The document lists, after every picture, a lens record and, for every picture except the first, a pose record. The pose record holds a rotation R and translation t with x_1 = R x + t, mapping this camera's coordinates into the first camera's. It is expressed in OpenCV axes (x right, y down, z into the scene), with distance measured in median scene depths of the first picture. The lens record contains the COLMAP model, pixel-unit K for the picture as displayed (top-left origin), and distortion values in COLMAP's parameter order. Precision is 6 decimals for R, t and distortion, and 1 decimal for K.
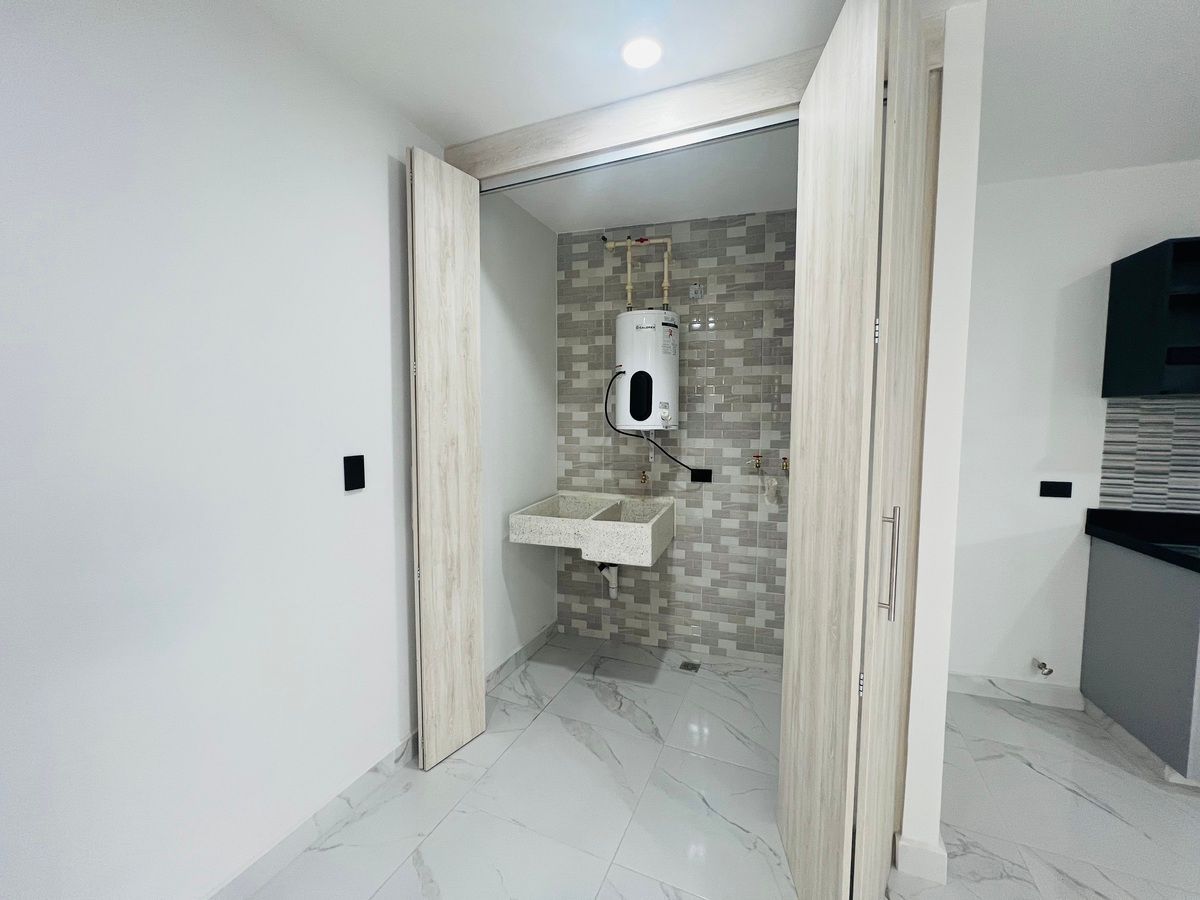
lens RADIAL K [[480.2, 0, 600.5], [0, 480.2, 448.8], [0, 0, 1]] dist [0.000575, -0.000005]
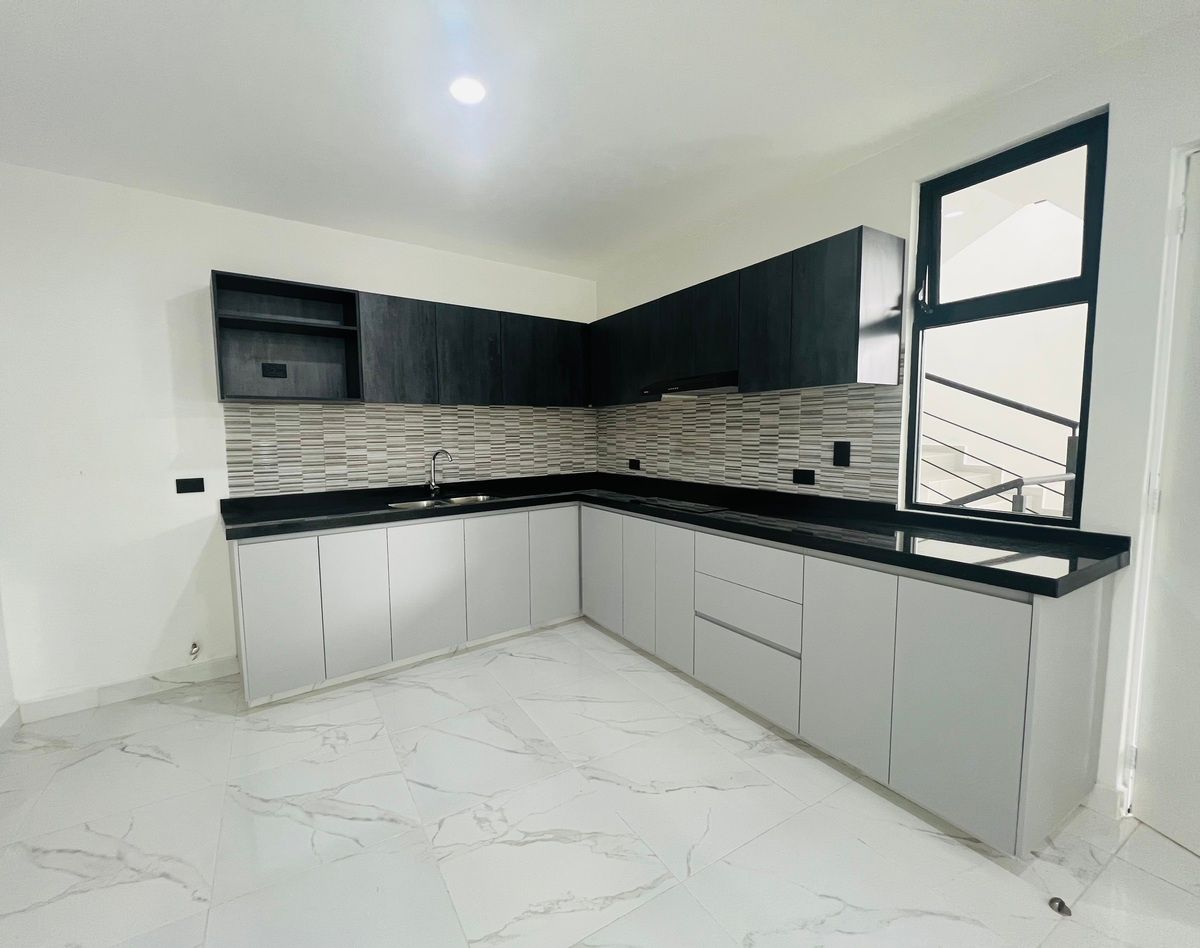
lens RADIAL K [[511.9, 0, 599.2], [0, 511.9, 474.8], [0, 0, 1]] dist [0.001906, 0.000100]
pose [[0.584732, -0.087035, 0.806544, 0.569985], [0.056835, 0.996180, 0.066295, 0.036645], [-0.809233, 0.007075, 0.587445, -0.453245]]
